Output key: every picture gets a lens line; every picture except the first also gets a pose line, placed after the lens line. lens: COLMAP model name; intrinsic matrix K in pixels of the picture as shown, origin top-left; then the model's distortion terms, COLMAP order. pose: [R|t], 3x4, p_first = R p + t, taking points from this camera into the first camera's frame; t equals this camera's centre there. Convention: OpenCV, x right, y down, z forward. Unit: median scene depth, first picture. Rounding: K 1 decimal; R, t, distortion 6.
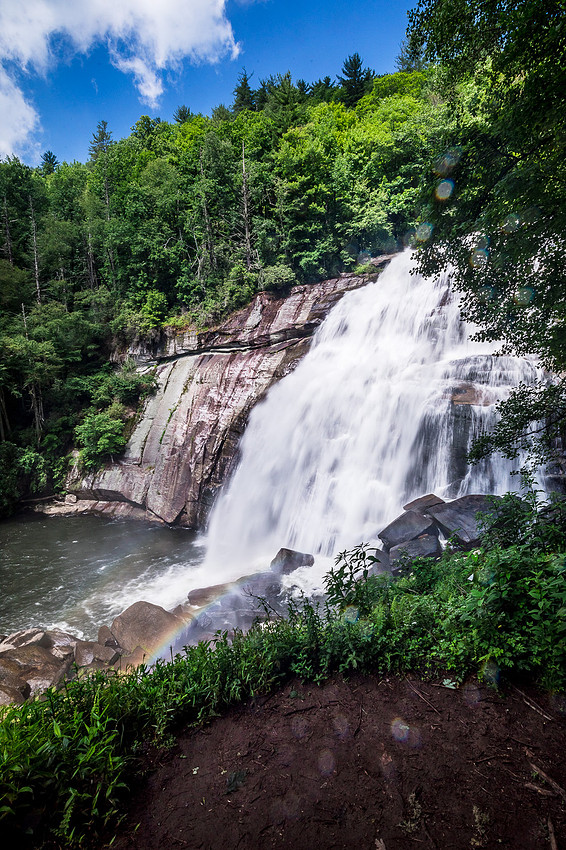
lens RADIAL K [[399.7, 0, 255.2], [0, 399.7, 423.4], [0, 0, 1]] dist [-0.033401, 0.006786]
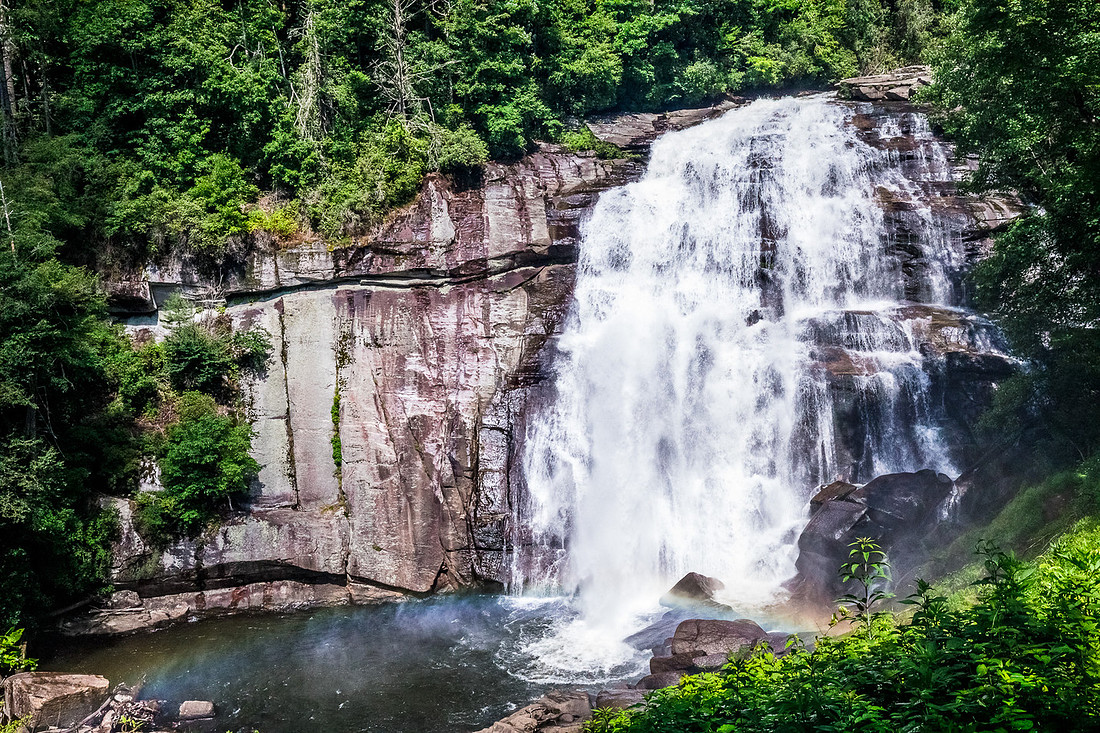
lens RADIAL K [[1065.2, 0, 550.0], [0, 1065.2, 366.5], [0, 0, 1]] dist [0.038441, 0.006512]
pose [[0.847834, -0.040497, 0.528713, -0.683598], [0.056595, 0.998295, -0.014290, -0.037699], [-0.527233, 0.042038, 0.848680, -0.345260]]
